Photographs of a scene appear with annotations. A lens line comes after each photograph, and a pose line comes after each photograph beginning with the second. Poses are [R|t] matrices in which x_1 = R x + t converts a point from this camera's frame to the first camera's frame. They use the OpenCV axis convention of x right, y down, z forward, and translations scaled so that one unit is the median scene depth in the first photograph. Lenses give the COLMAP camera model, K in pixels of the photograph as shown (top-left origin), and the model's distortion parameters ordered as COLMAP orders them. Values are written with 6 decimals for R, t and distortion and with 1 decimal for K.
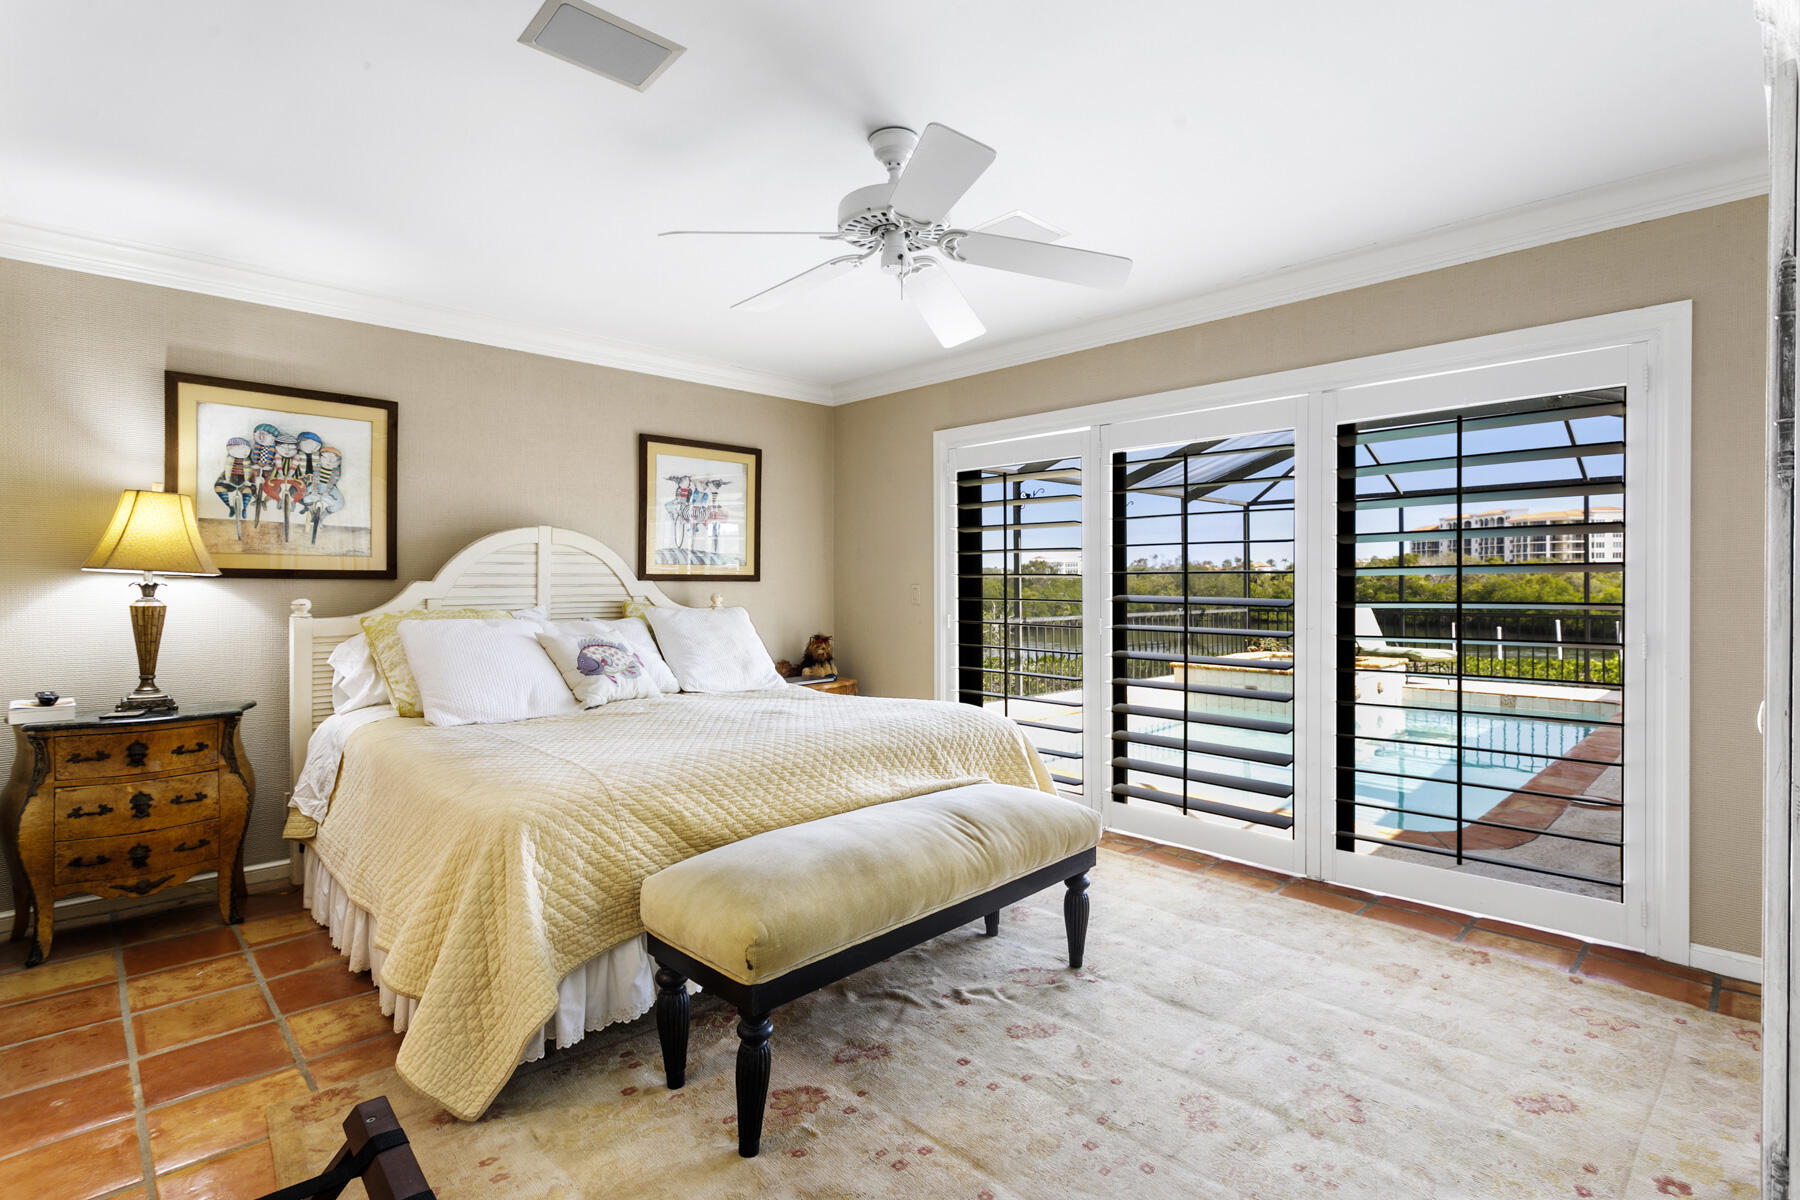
lens RADIAL K [[878.4, 0, 897.3], [0, 878.4, 581.3], [0, 0, 1]] dist [-0.000494, 0.000567]
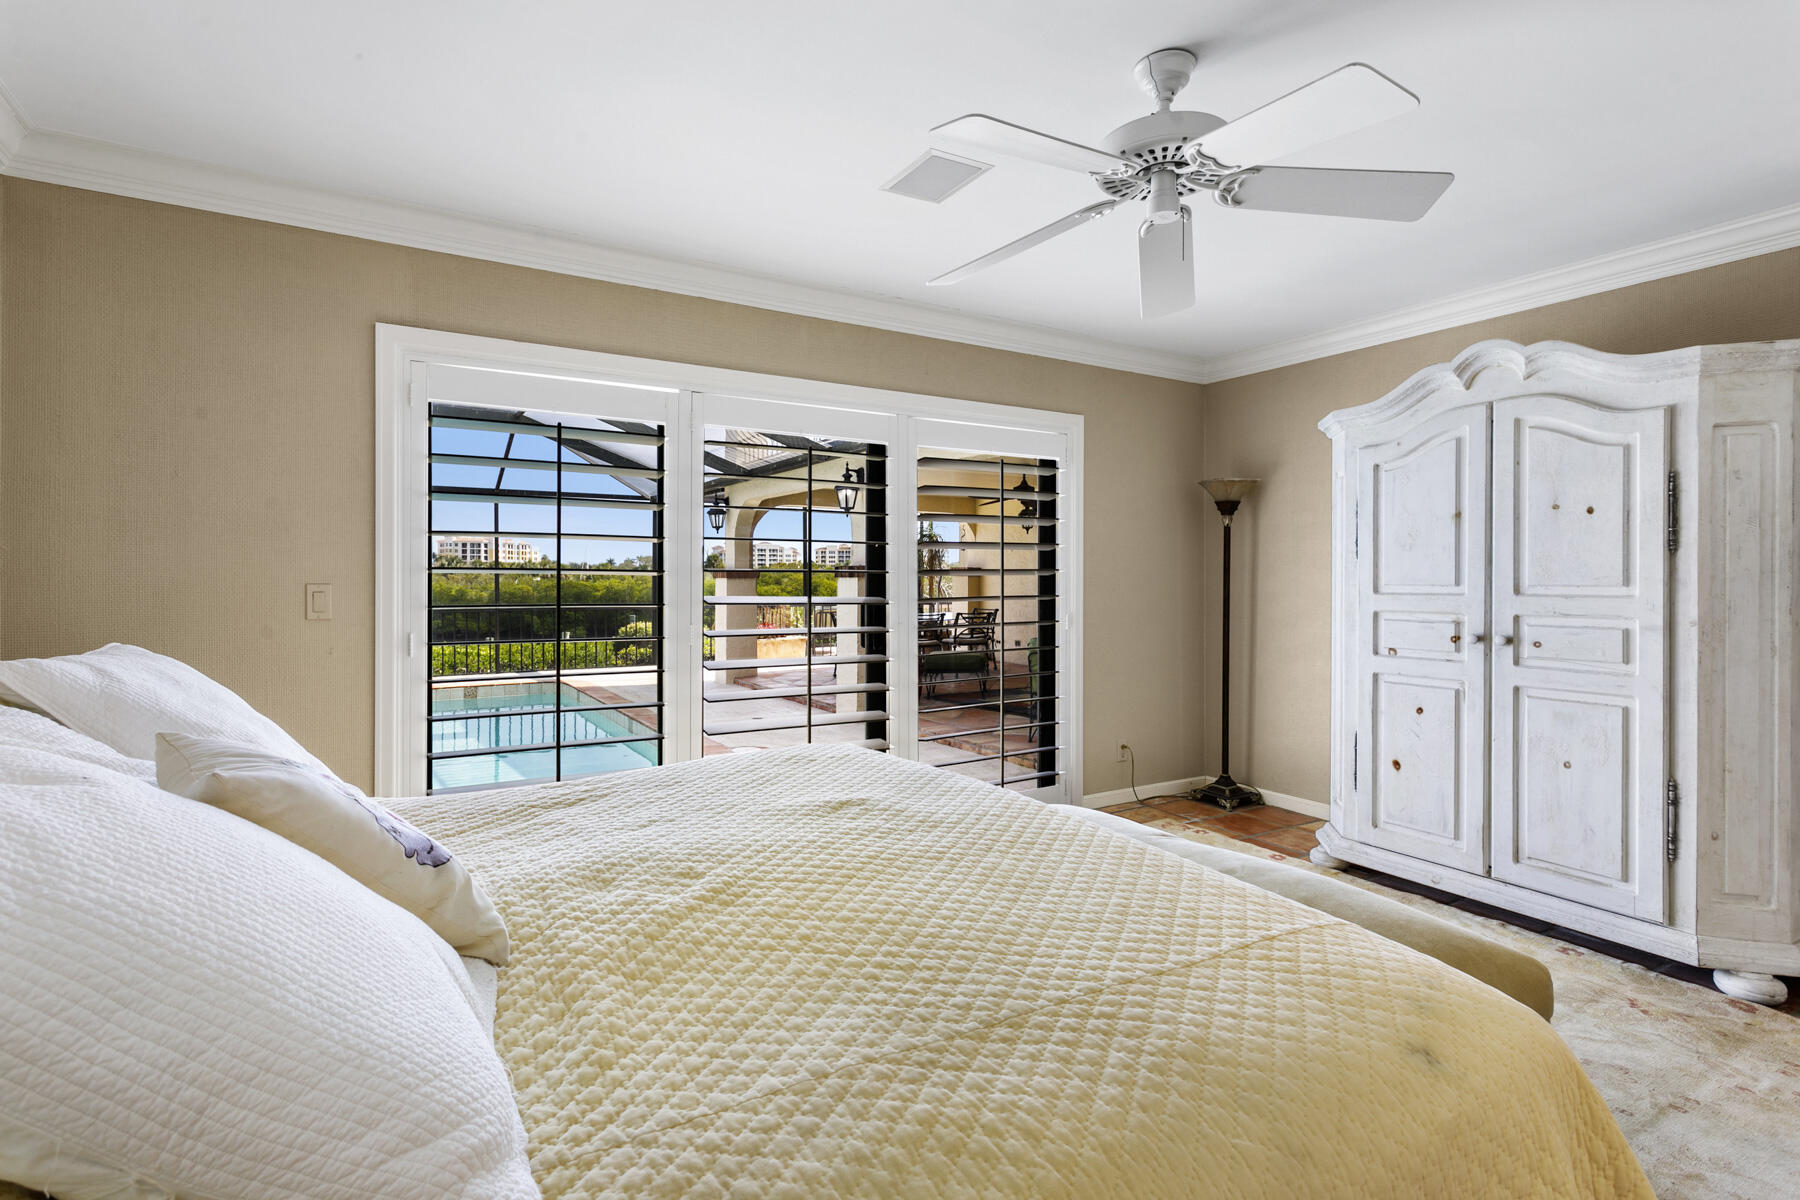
lens RADIAL K [[878.4, 0, 897.3], [0, 878.4, 581.3], [0, 0, 1]] dist [-0.000494, 0.000567]
pose [[0.219563, -0.002051, 0.975596, -0.474472], [-0.002953, 0.999992, 0.002767, -0.001598], [-0.975594, -0.003489, 0.219555, 0.560070]]
